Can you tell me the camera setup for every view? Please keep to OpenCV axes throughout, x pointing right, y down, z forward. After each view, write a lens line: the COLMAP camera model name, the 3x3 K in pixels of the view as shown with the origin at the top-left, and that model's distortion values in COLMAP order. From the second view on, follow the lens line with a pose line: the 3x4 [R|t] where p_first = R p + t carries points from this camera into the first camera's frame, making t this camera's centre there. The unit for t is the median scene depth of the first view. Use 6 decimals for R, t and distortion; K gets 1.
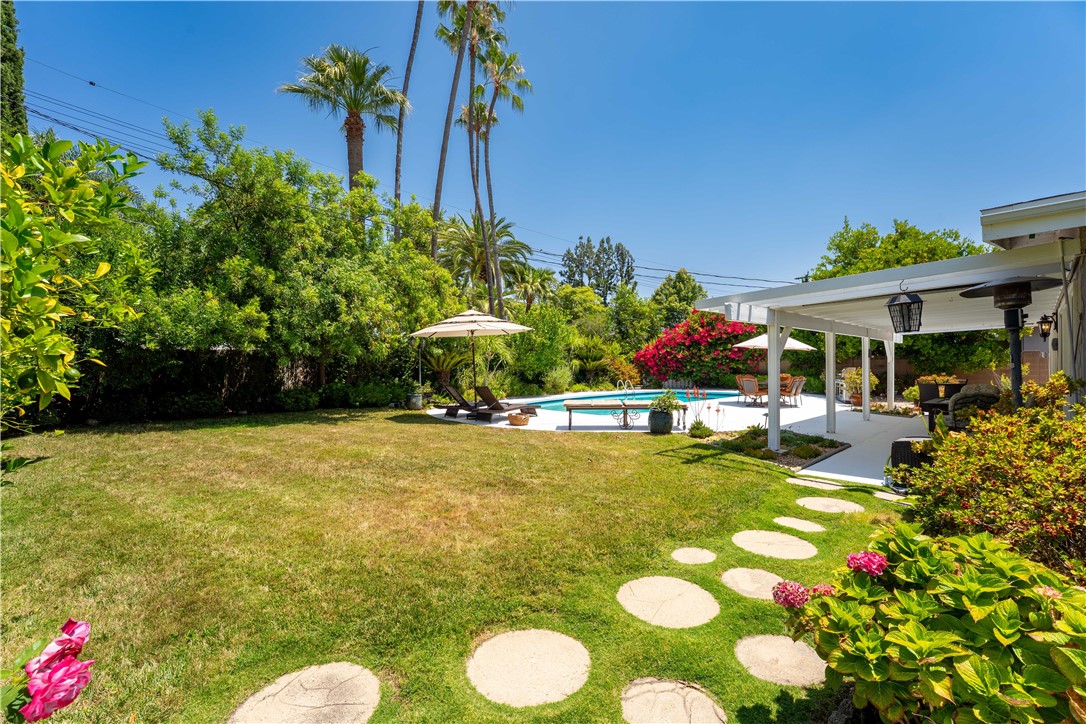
lens RADIAL K [[461.2, 0, 547.1], [0, 461.2, 360.9], [0, 0, 1]] dist [-0.001711, -0.000050]
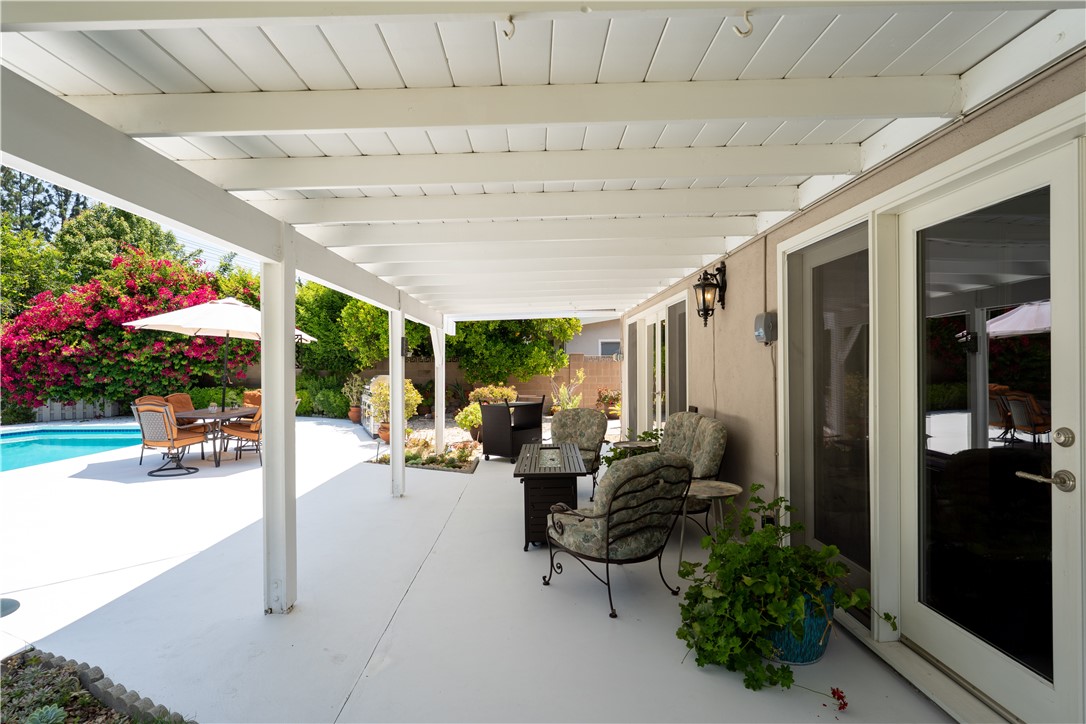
lens RADIAL K [[533.6, 0, 542.8], [0, 533.6, 364.4], [0, 0, 1]] dist [-0.002072, -0.000406]
pose [[0.671873, 0.005961, 0.740642, 0.240963], [-0.006642, 0.999976, -0.002022, 0.000453], [-0.740637, -0.003561, 0.671896, 0.323682]]
